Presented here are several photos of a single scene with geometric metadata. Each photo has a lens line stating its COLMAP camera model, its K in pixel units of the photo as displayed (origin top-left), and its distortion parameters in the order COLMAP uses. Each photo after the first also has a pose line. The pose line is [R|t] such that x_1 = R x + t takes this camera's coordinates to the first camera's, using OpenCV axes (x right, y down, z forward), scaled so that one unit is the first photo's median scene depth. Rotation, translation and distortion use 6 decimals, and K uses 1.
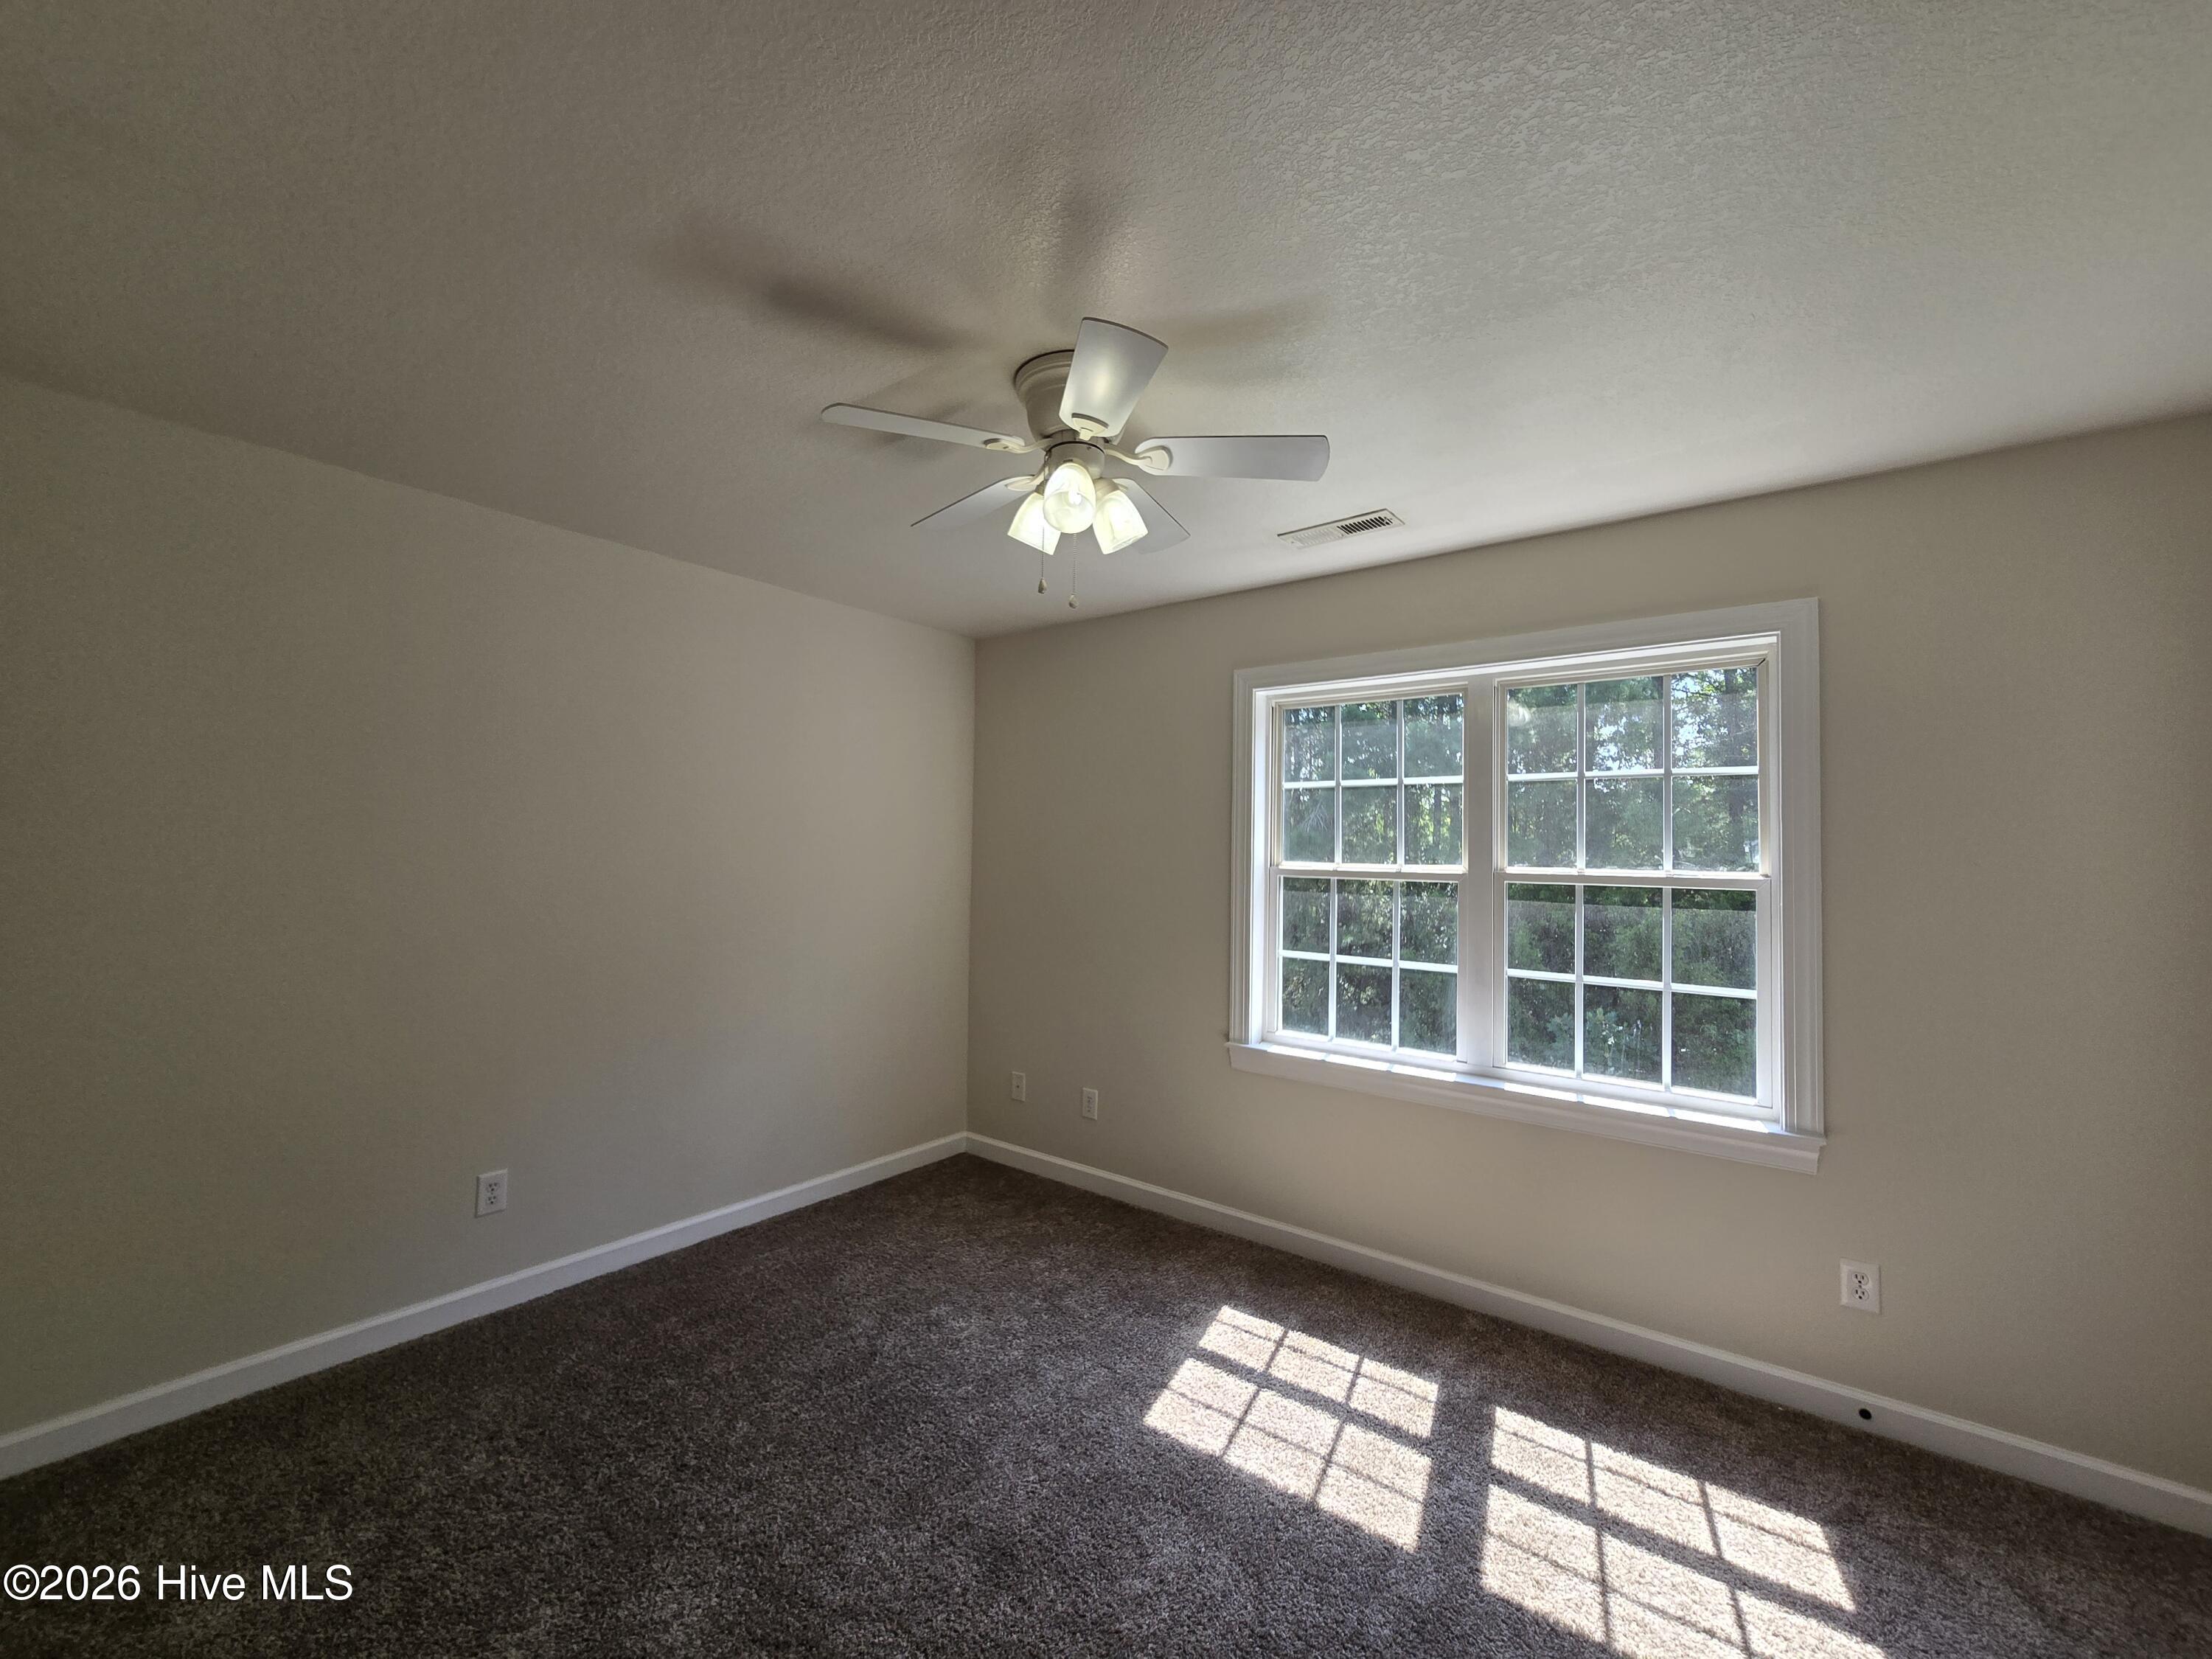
lens RADIAL K [[904.6, 0, 1093.3], [0, 904.6, 825.0], [0, 0, 1]] dist [0.006720, -0.003883]
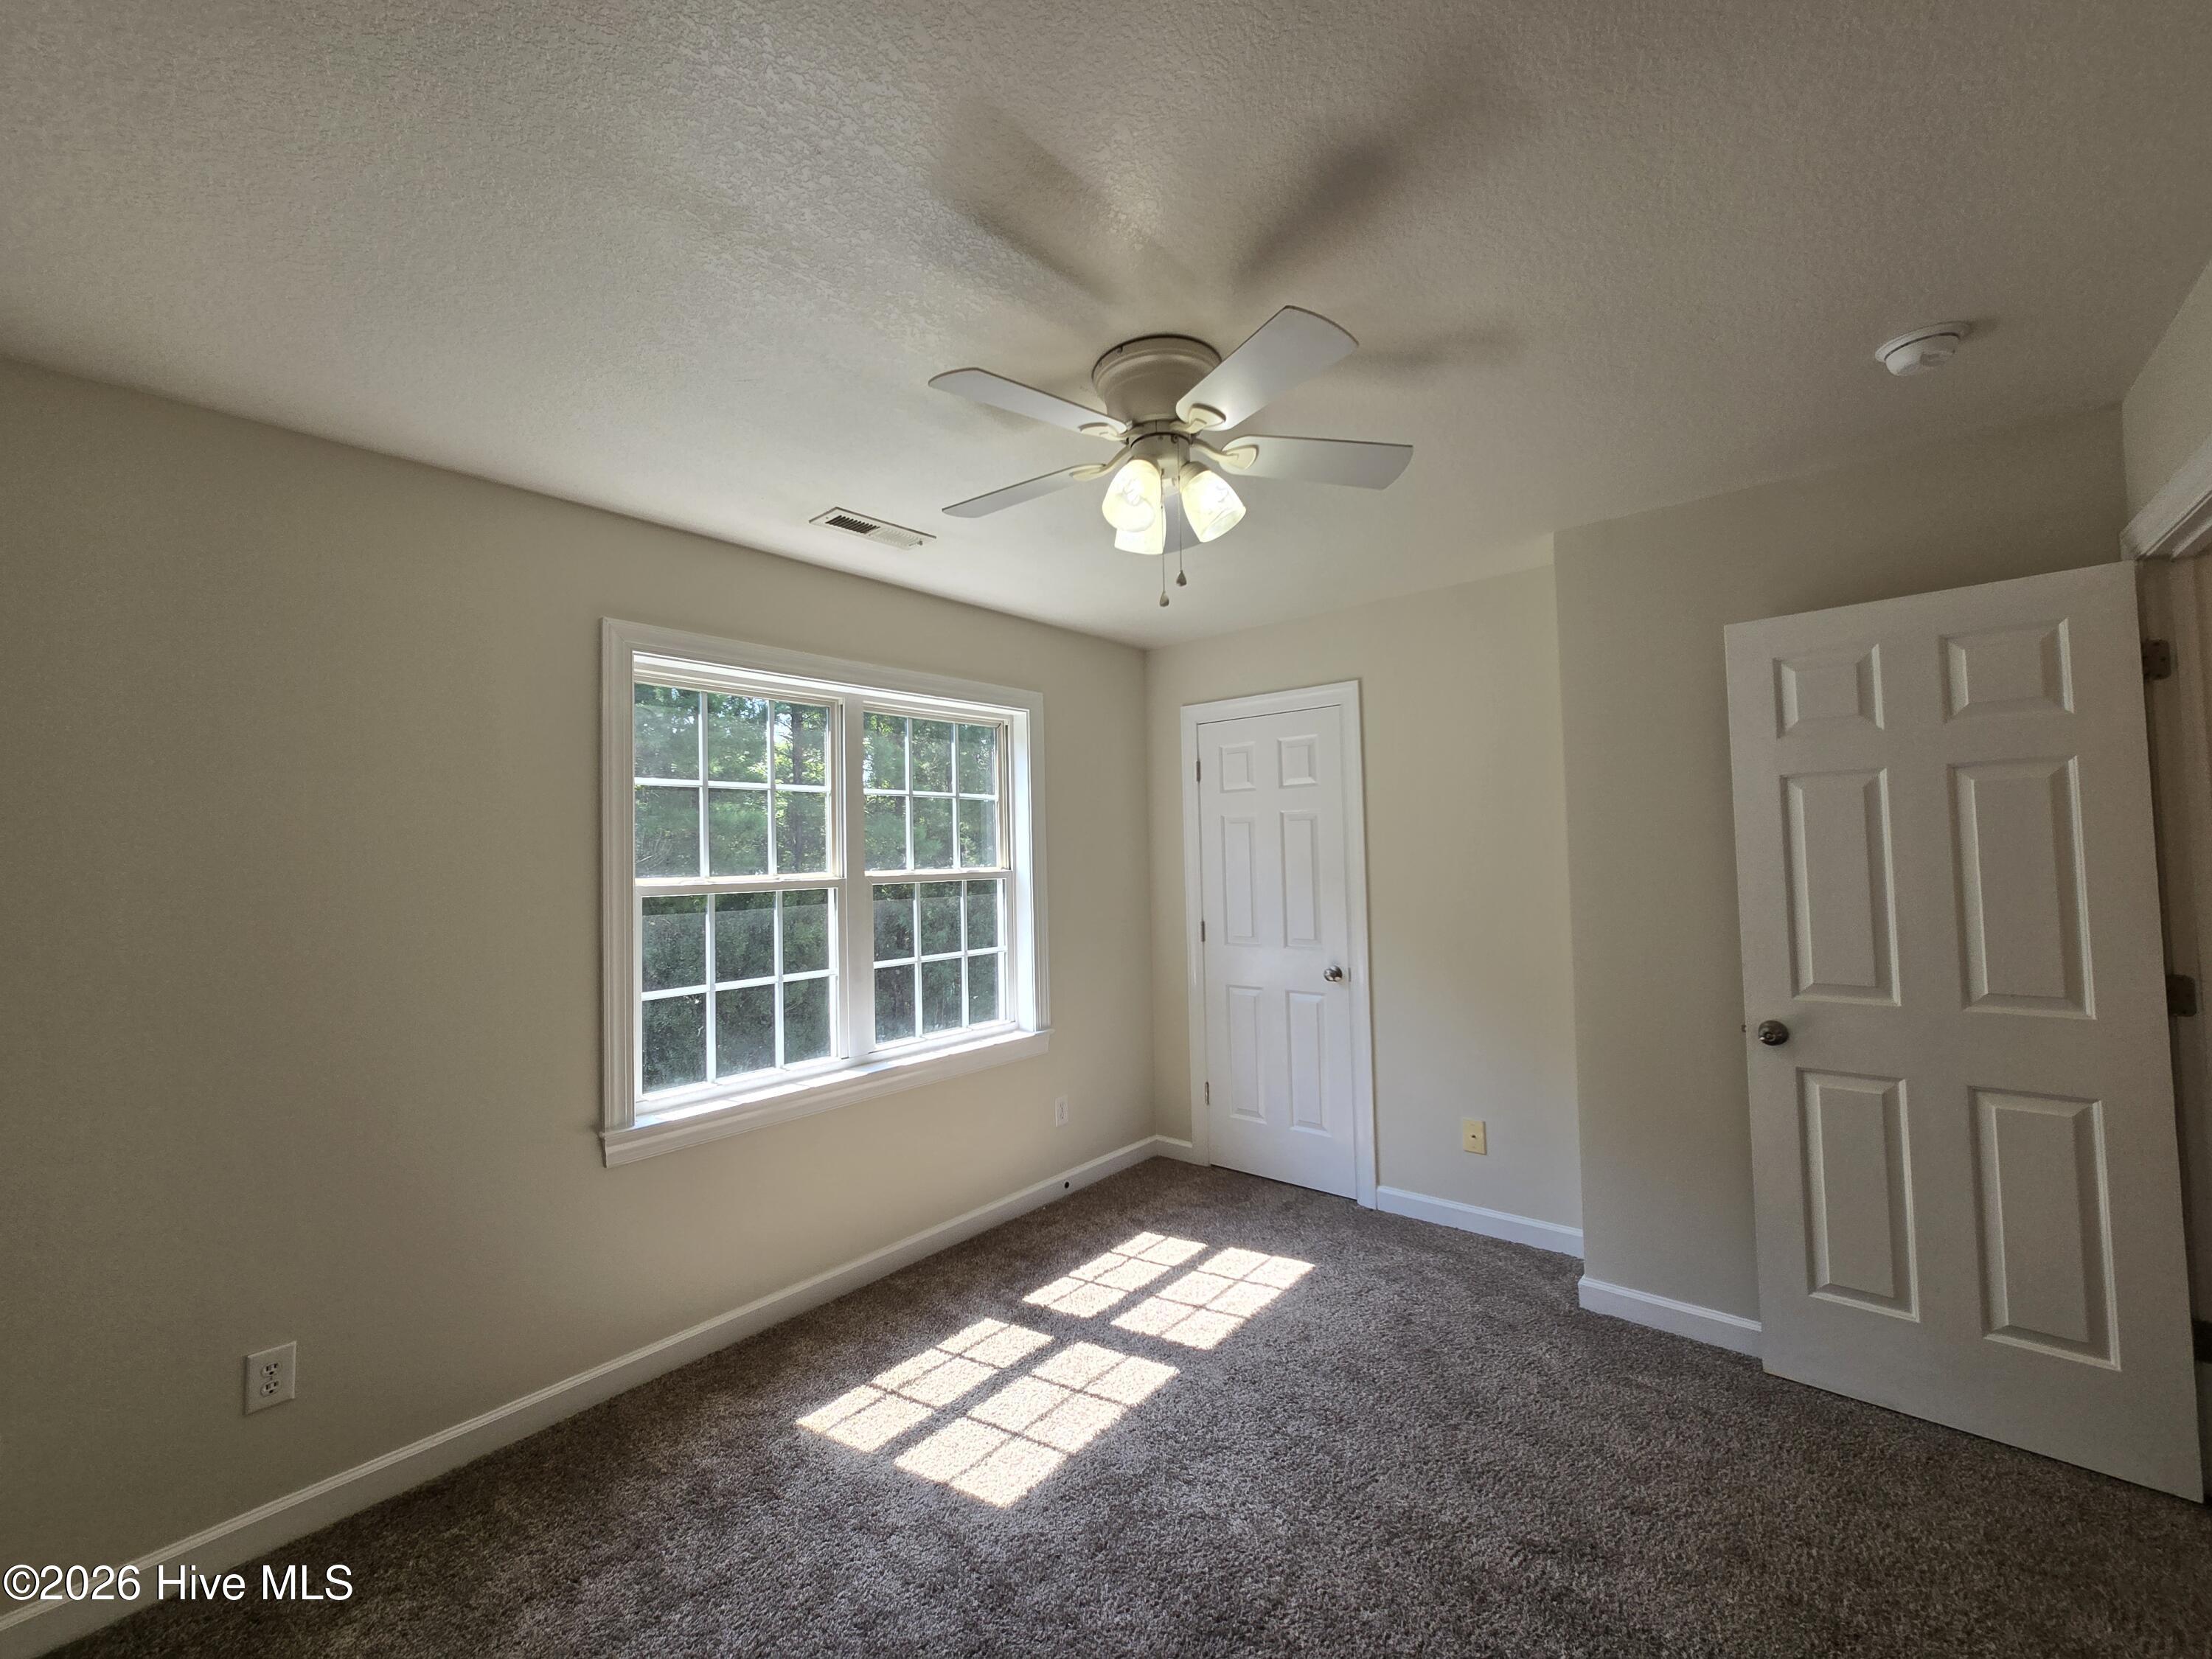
lens RADIAL K [[904.6, 0, 1093.3], [0, 904.6, 825.0], [0, 0, 1]] dist [0.006720, -0.003883]
pose [[0.058010, 0.016047, 0.998187, -0.753836], [0.006820, 0.999841, -0.016470, 0.013765], [-0.998293, 0.007763, 0.057892, 0.783578]]
